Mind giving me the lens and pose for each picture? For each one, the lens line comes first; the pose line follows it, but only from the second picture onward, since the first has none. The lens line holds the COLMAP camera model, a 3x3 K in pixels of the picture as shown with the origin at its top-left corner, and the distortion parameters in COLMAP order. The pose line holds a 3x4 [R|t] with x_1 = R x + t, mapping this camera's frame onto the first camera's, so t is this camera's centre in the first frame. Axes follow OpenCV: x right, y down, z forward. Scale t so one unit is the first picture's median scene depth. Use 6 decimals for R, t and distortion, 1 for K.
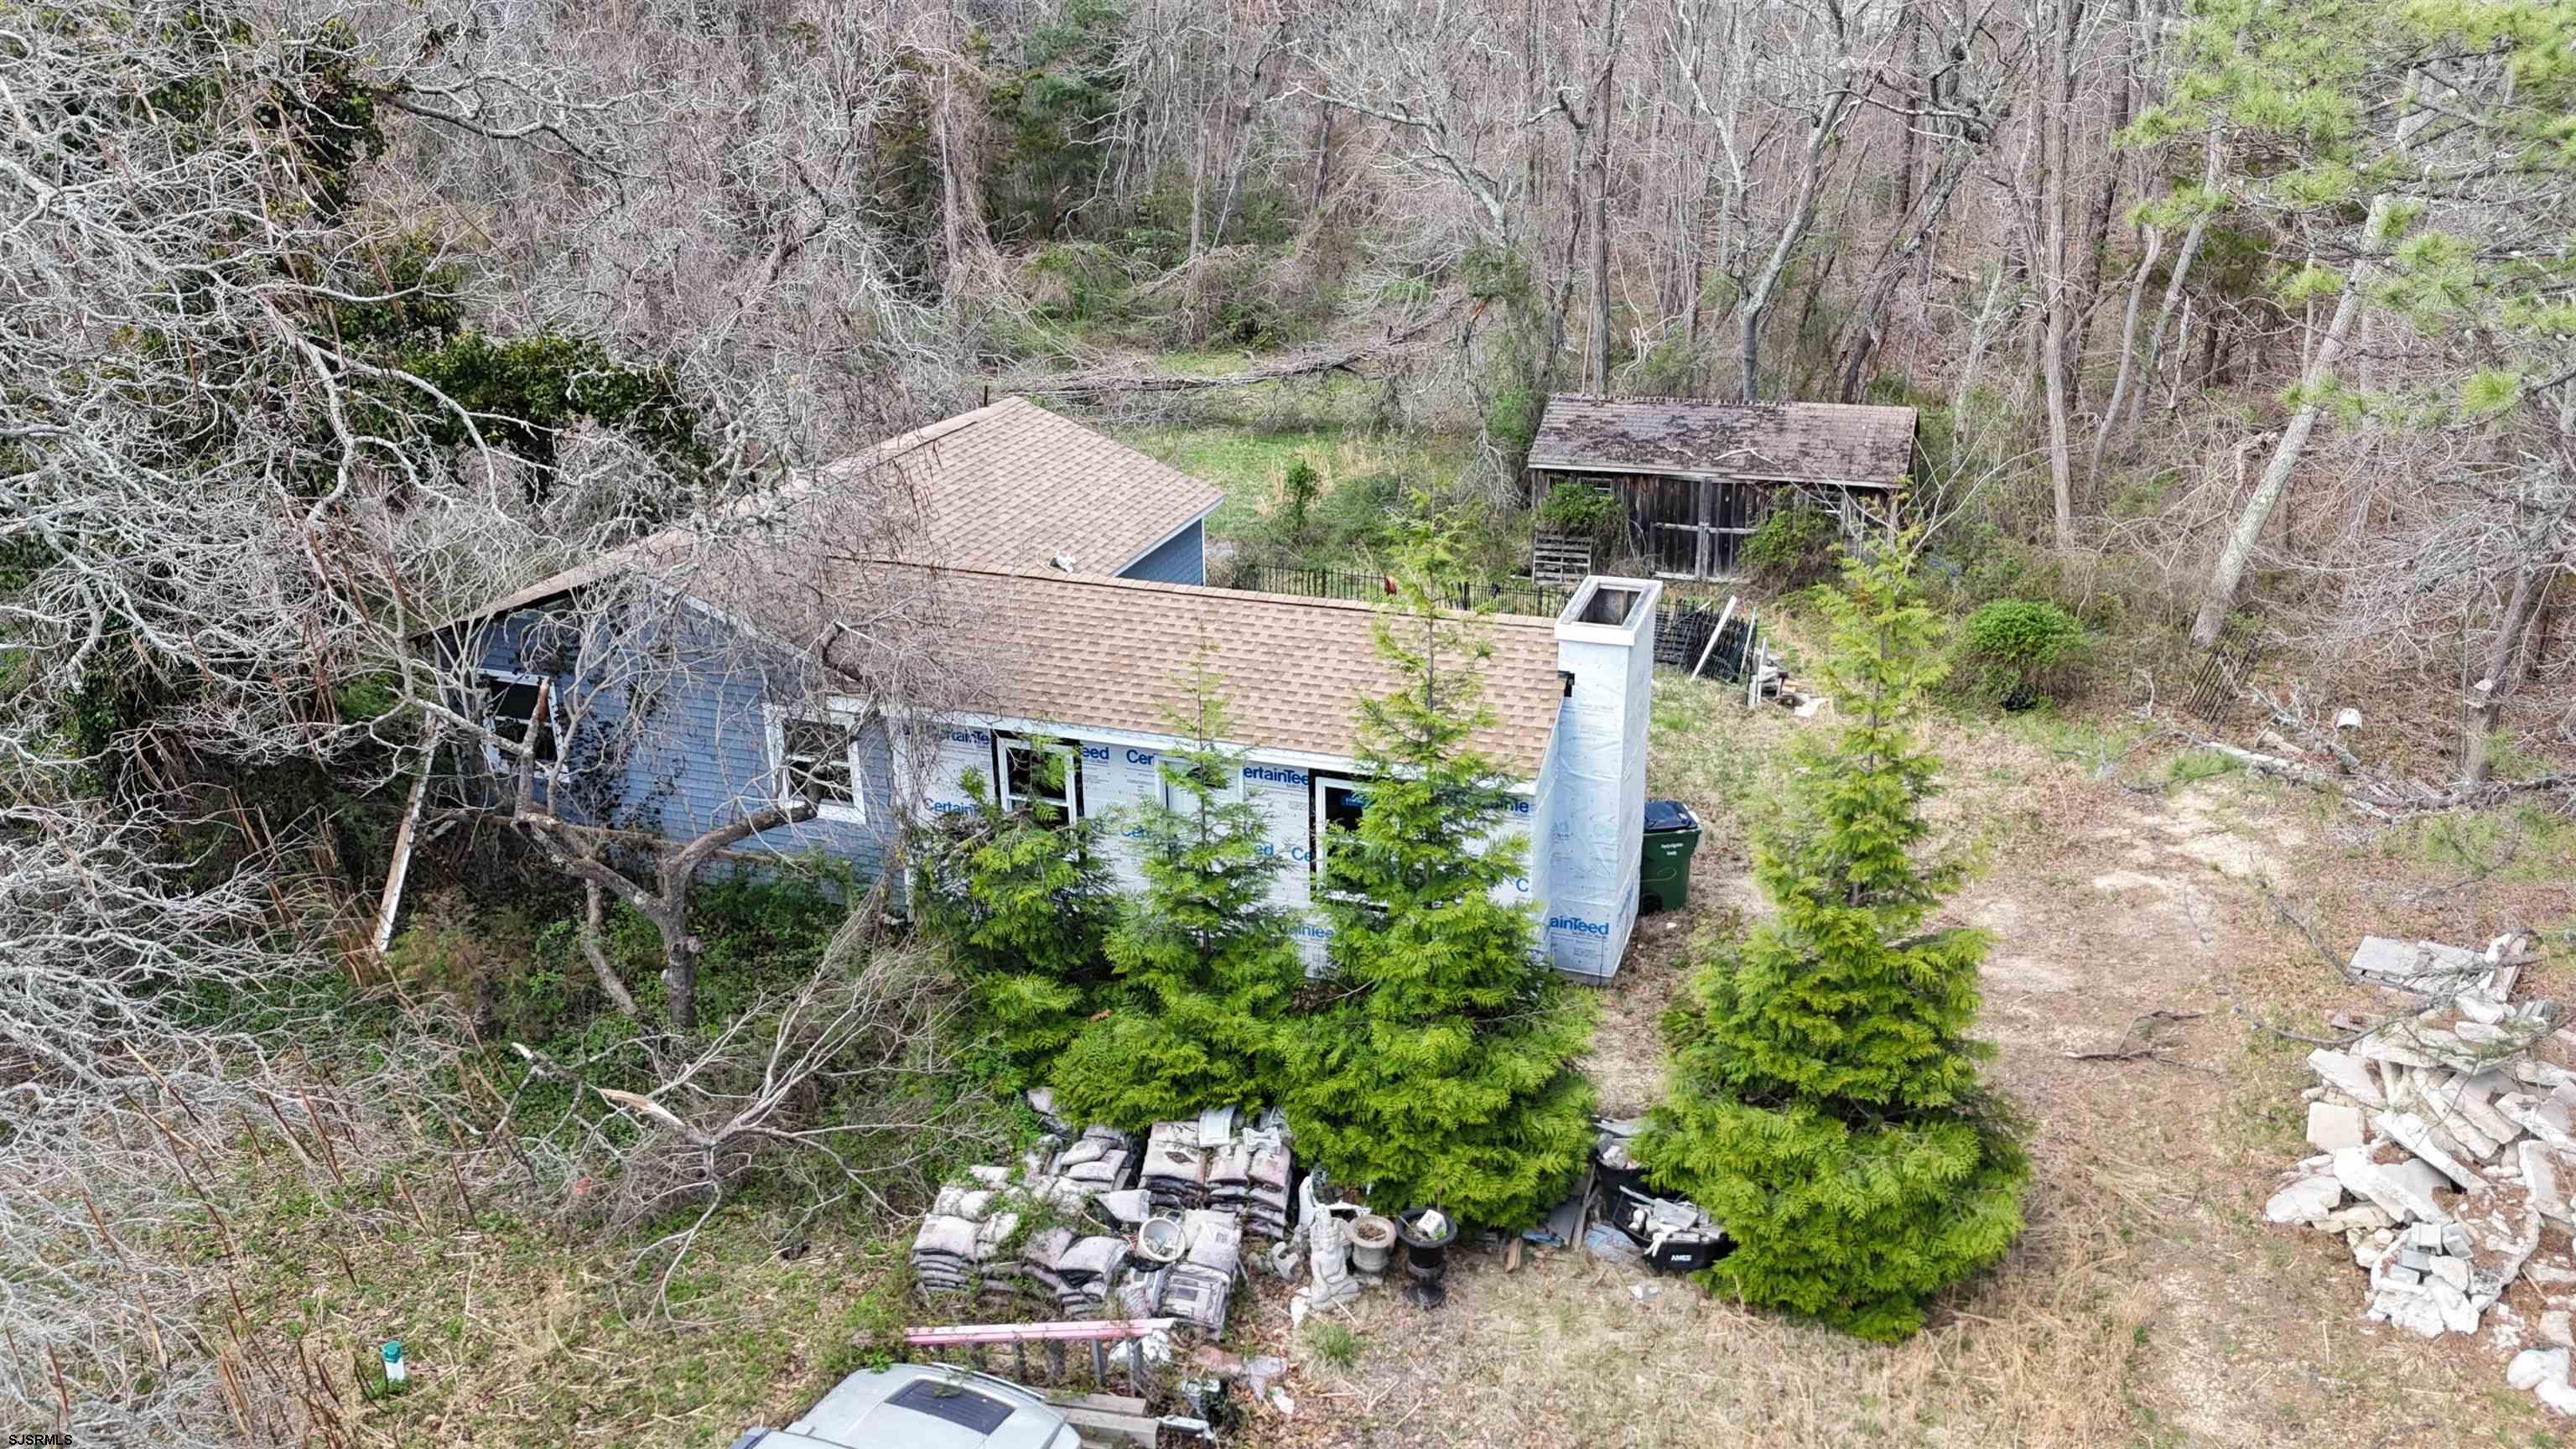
lens RADIAL K [[1894.7, 0, 1287.2], [0, 1894.7, 734.0], [0, 0, 1]] dist [0.089347, -0.088272]
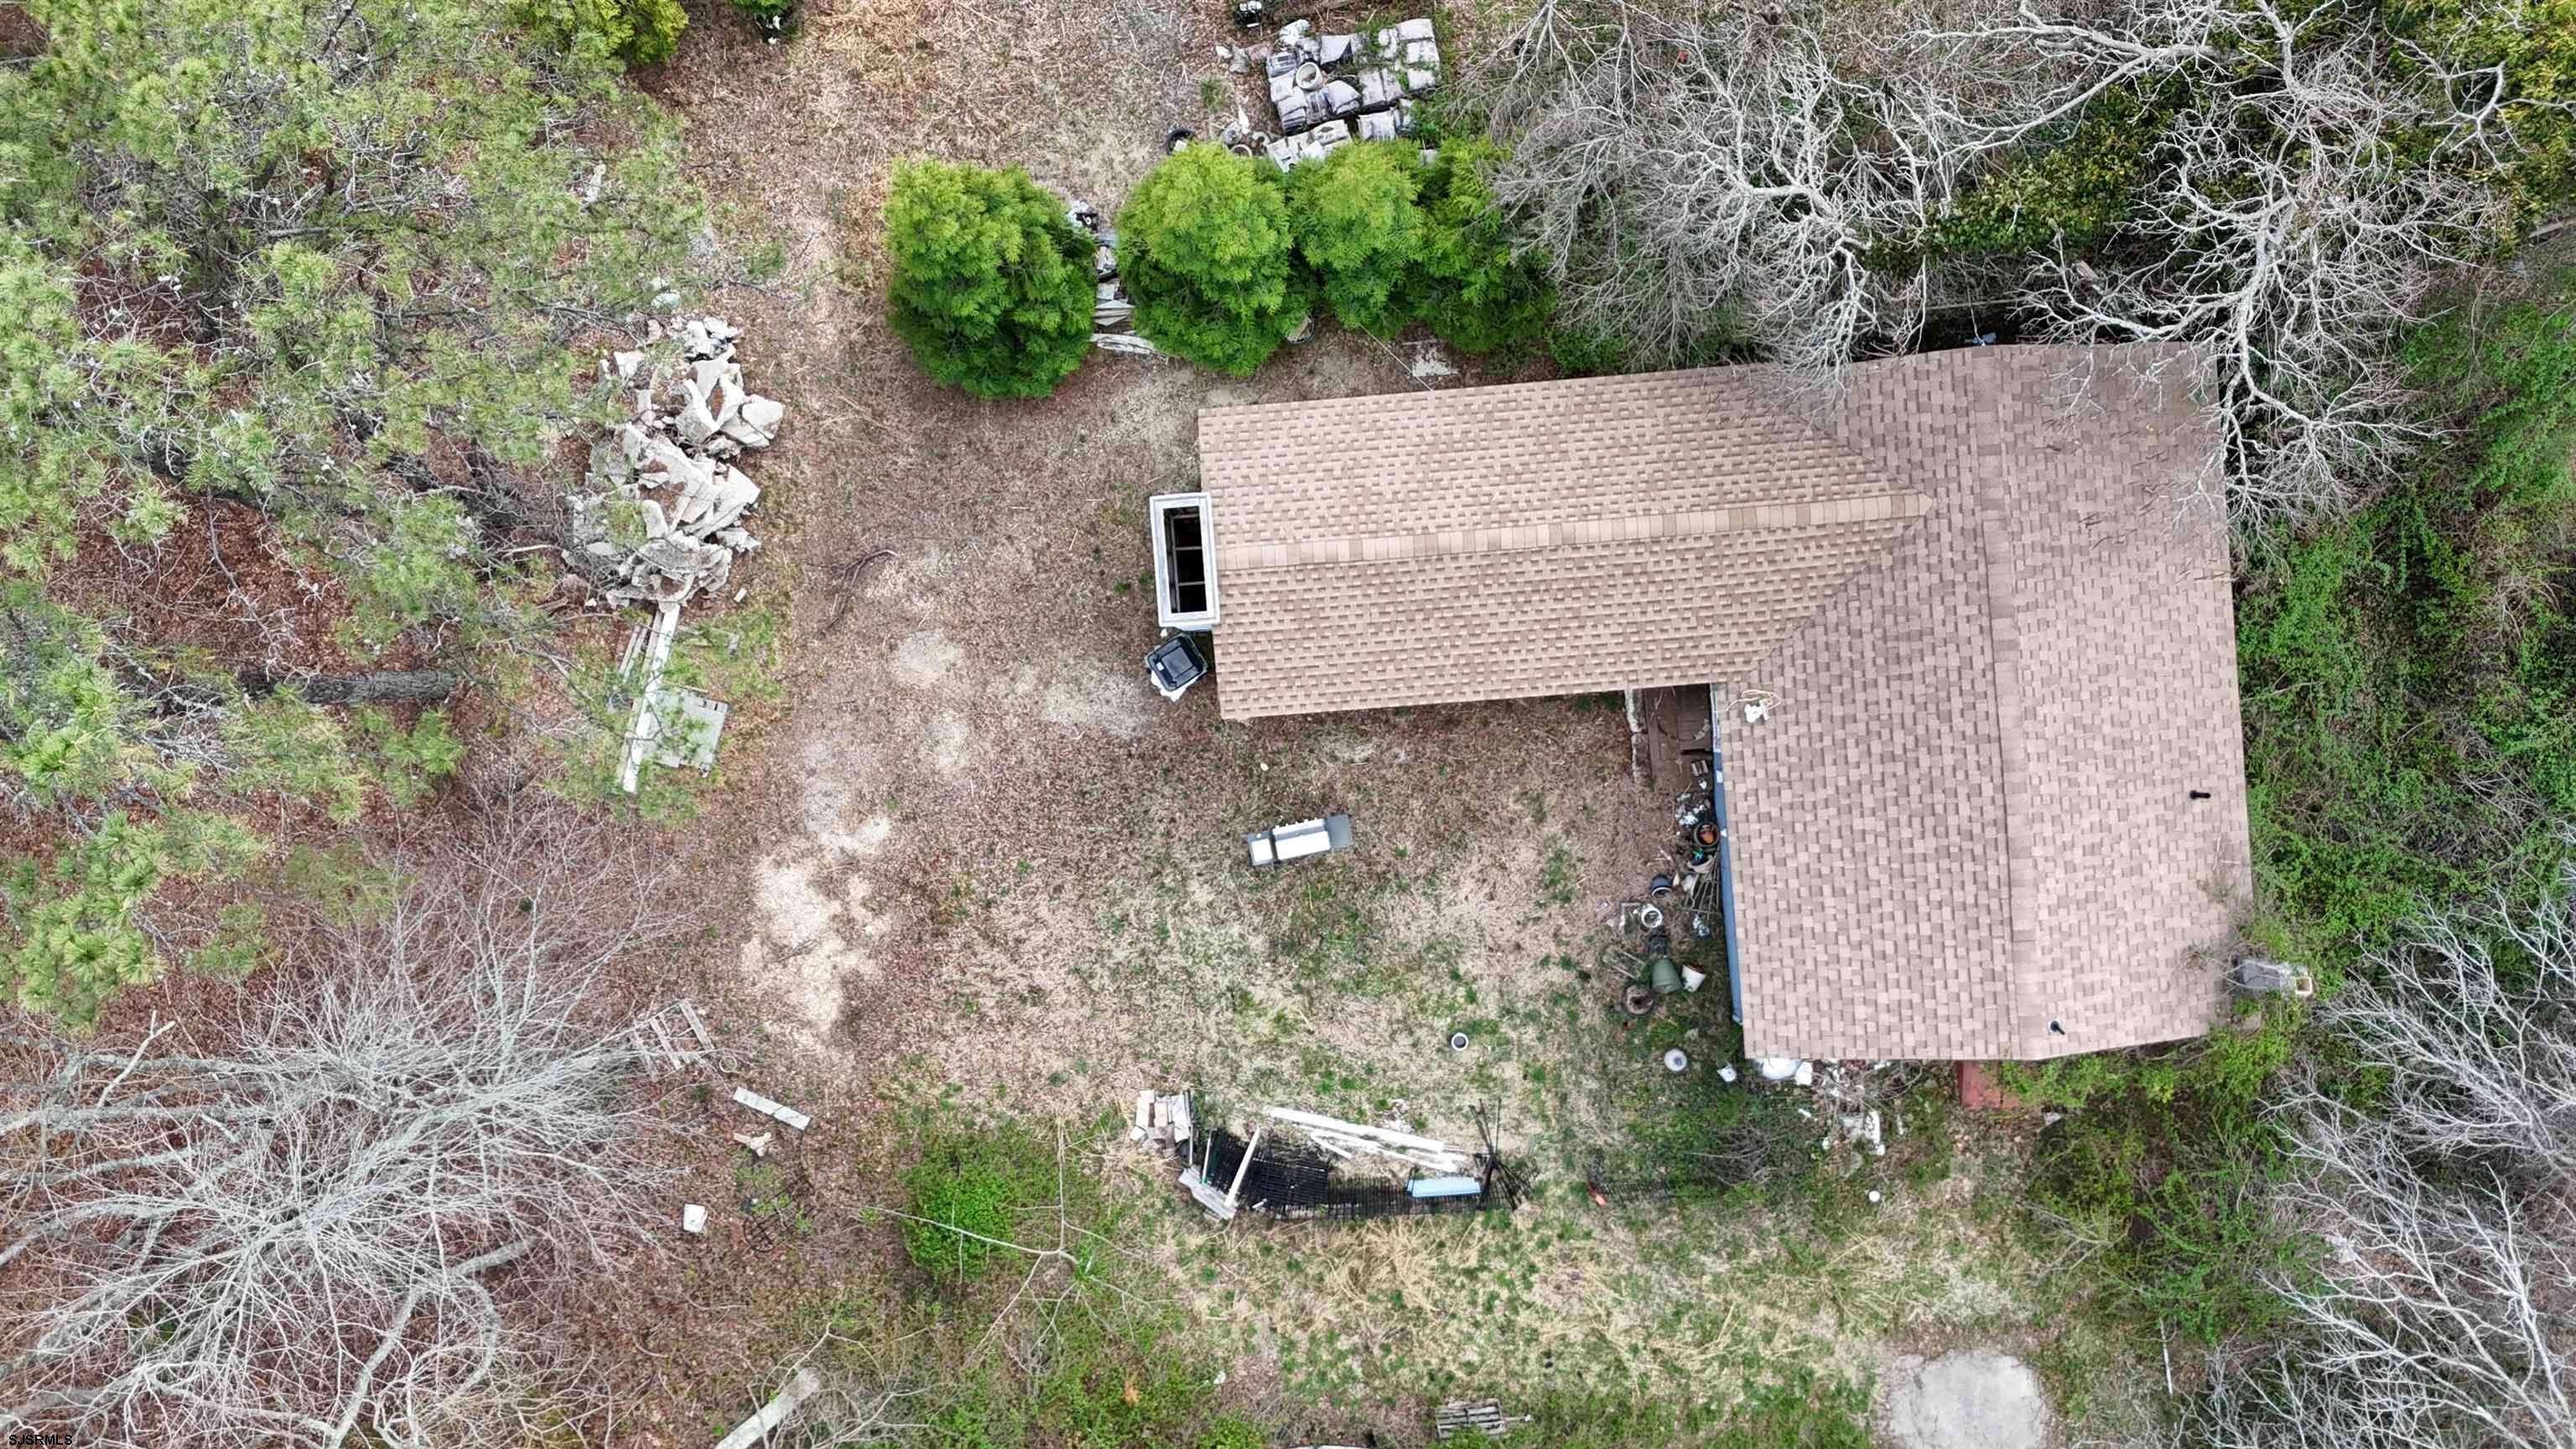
lens RADIAL K [[1894.7, 0, 1292.0], [0, 1894.7, 716.4], [0, 0, 1]] dist [0.089347, -0.088272]
pose [[-0.915880, 0.397746, 0.054424, 0.057499], [-0.103554, -0.365049, 0.925211, -1.005075], [0.387866, 0.841747, 0.375529, 0.486726]]
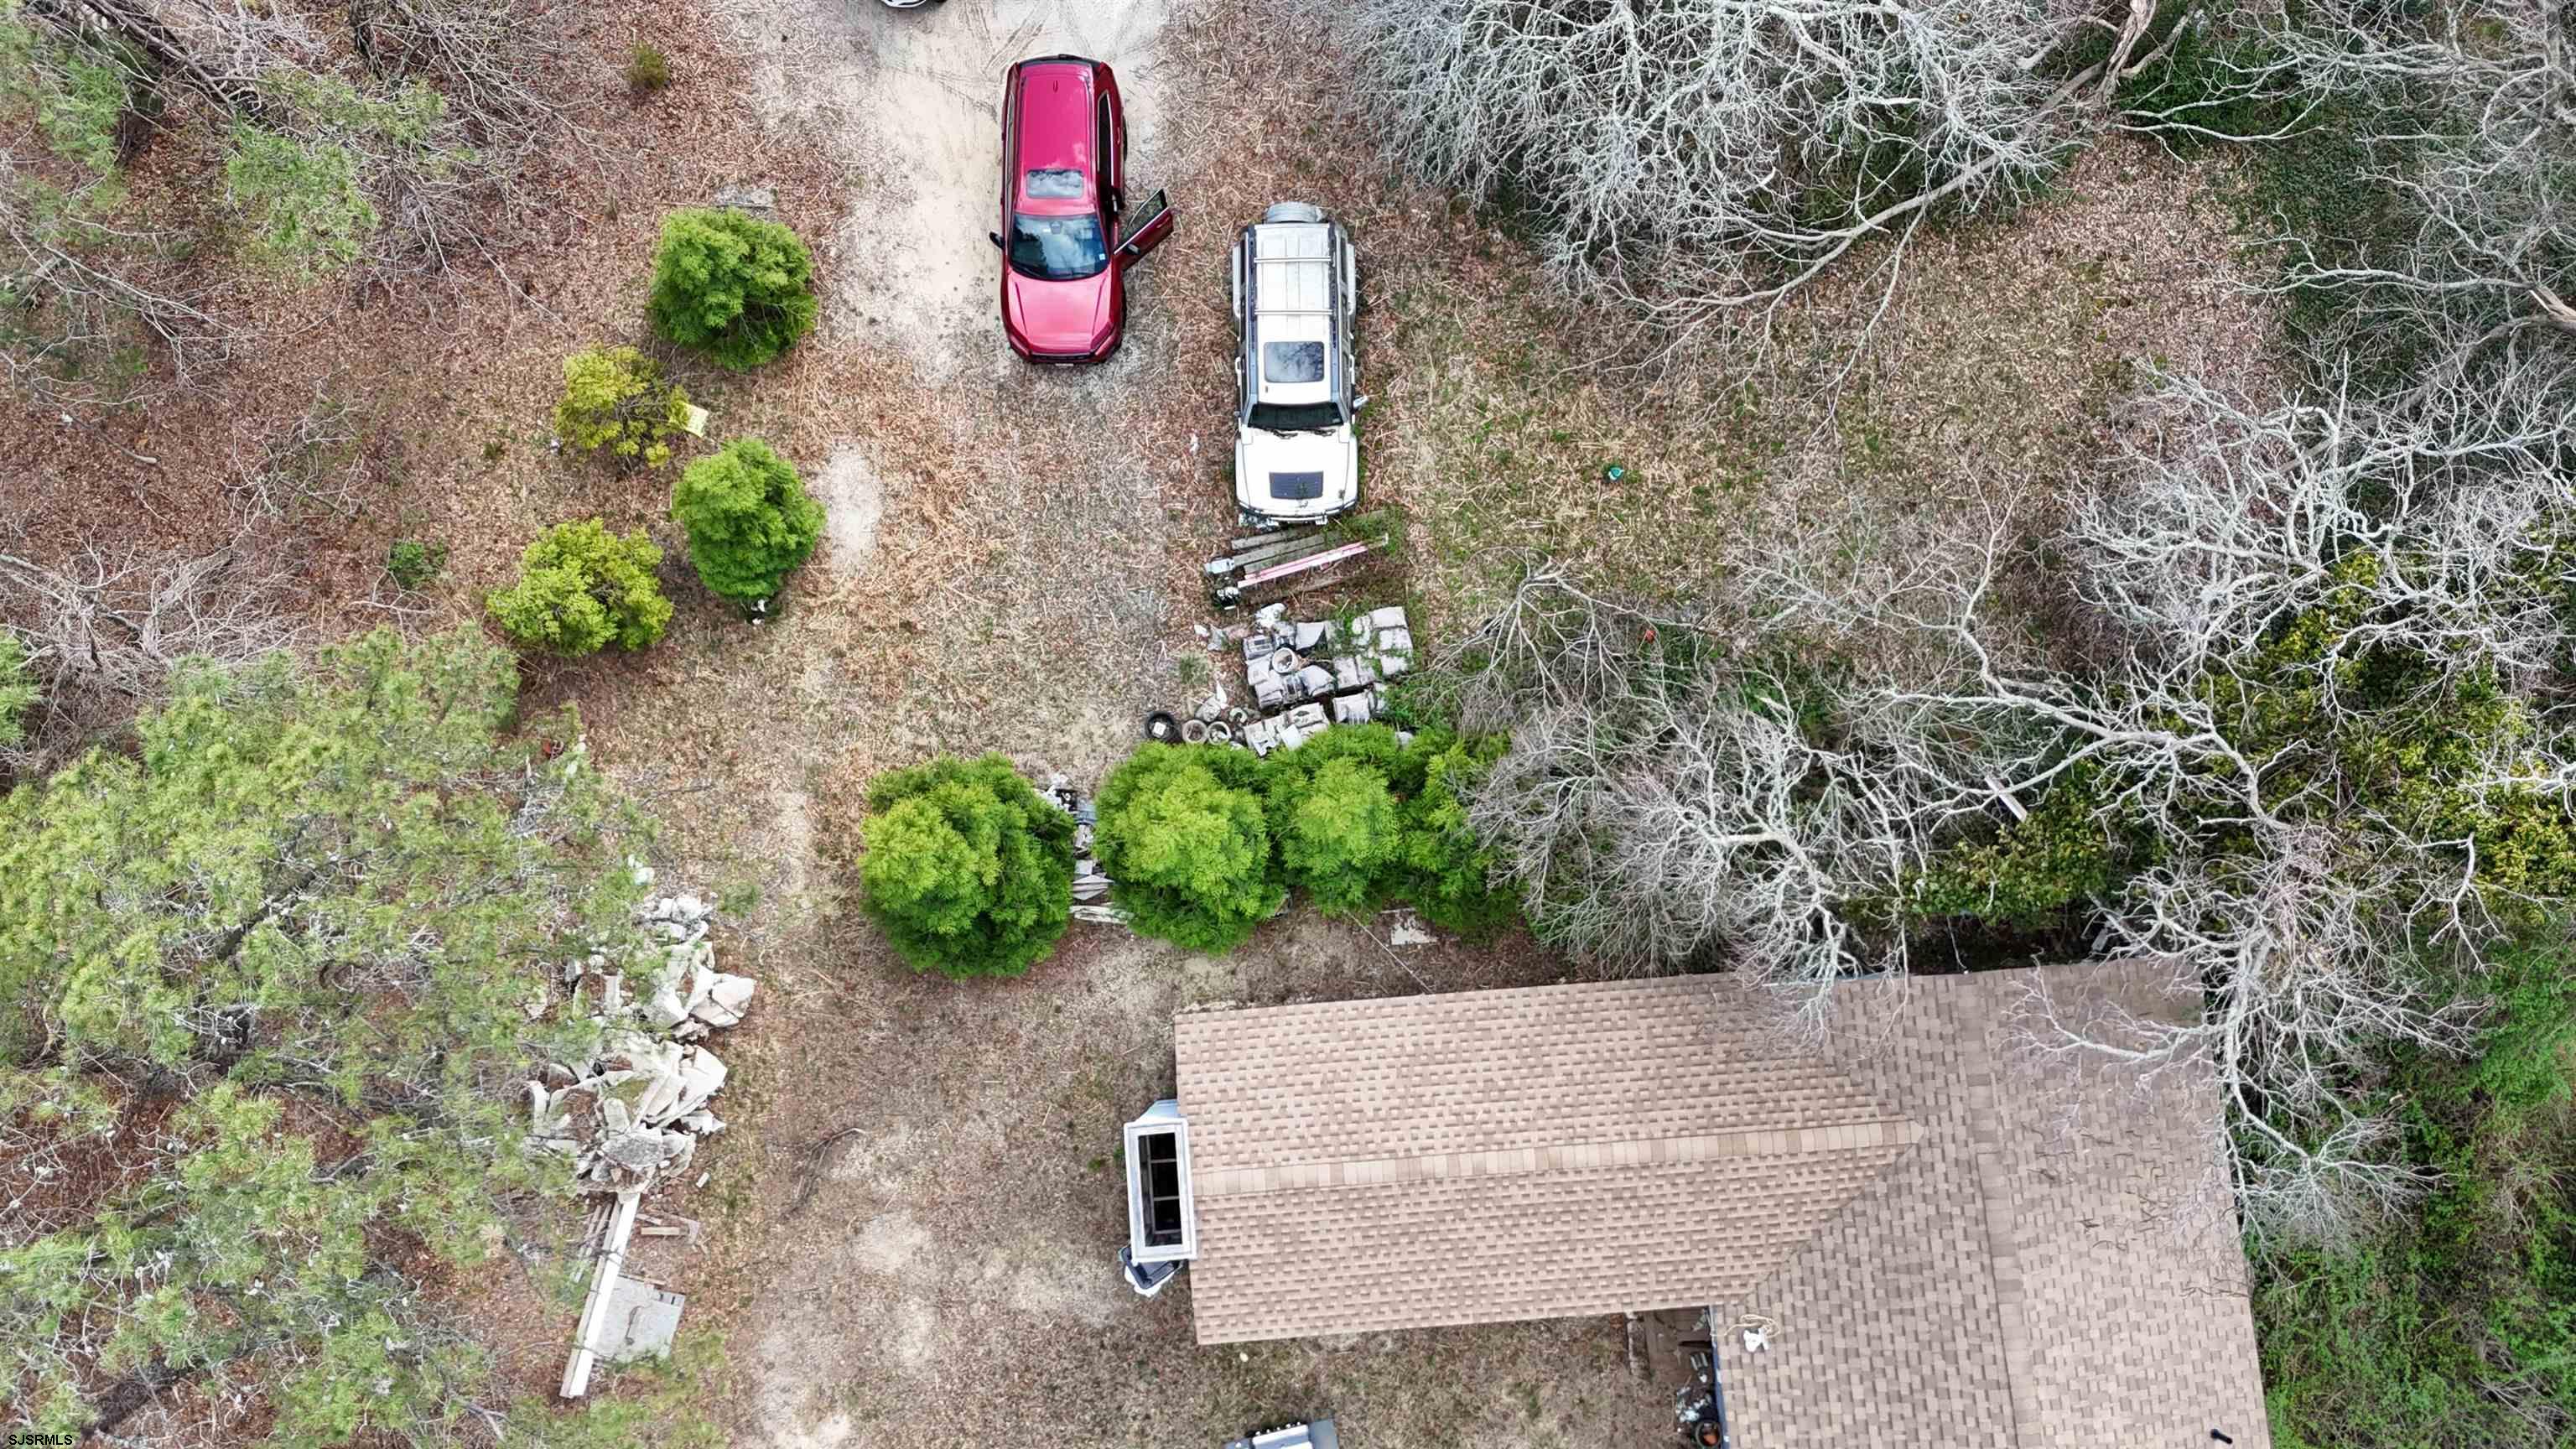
lens RADIAL K [[1894.7, 0, 1290.9], [0, 1894.7, 734.4], [0, 0, 1]] dist [0.089347, -0.088272]
pose [[-0.913060, 0.407783, -0.005820, -0.018071], [-0.113182, -0.239662, 0.964236, -0.935557], [0.391804, 0.881065, 0.264980, 0.336841]]
